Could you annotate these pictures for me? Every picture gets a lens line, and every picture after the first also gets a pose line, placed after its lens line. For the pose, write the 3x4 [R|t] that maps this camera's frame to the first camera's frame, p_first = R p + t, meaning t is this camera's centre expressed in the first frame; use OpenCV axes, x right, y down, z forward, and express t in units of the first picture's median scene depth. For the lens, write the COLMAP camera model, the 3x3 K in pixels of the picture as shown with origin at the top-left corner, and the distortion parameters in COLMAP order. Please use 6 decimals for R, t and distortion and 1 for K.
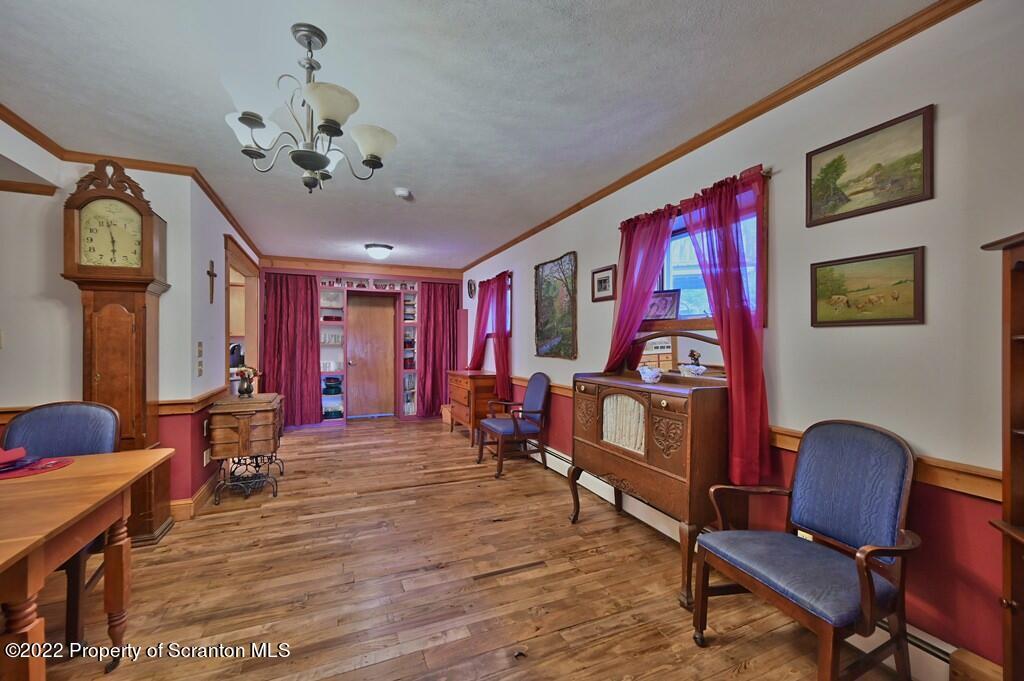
lens RADIAL K [[421.9, 0, 514.0], [0, 421.9, 341.8], [0, 0, 1]] dist [-0.000419, 0.000451]
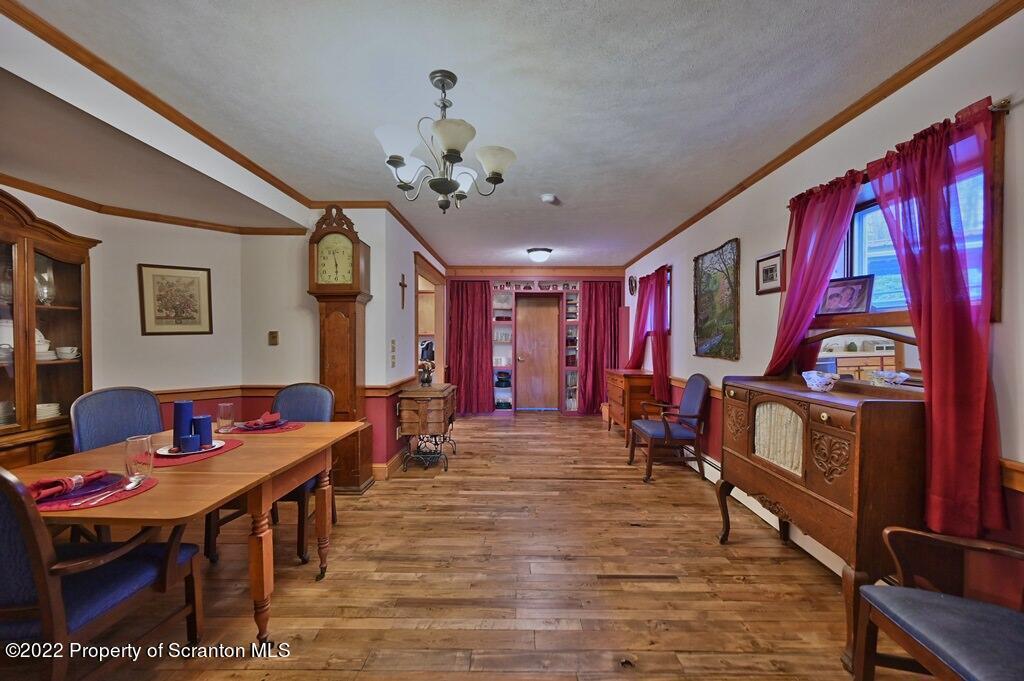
lens RADIAL K [[421.9, 0, 517.6], [0, 421.9, 341.2], [0, 0, 1]] dist [-0.000419, 0.000451]
pose [[0.914309, 0.003912, -0.404999, 0.121975], [-0.002107, 0.999986, 0.004903, -0.003267], [0.405013, -0.003630, 0.914304, 0.007090]]
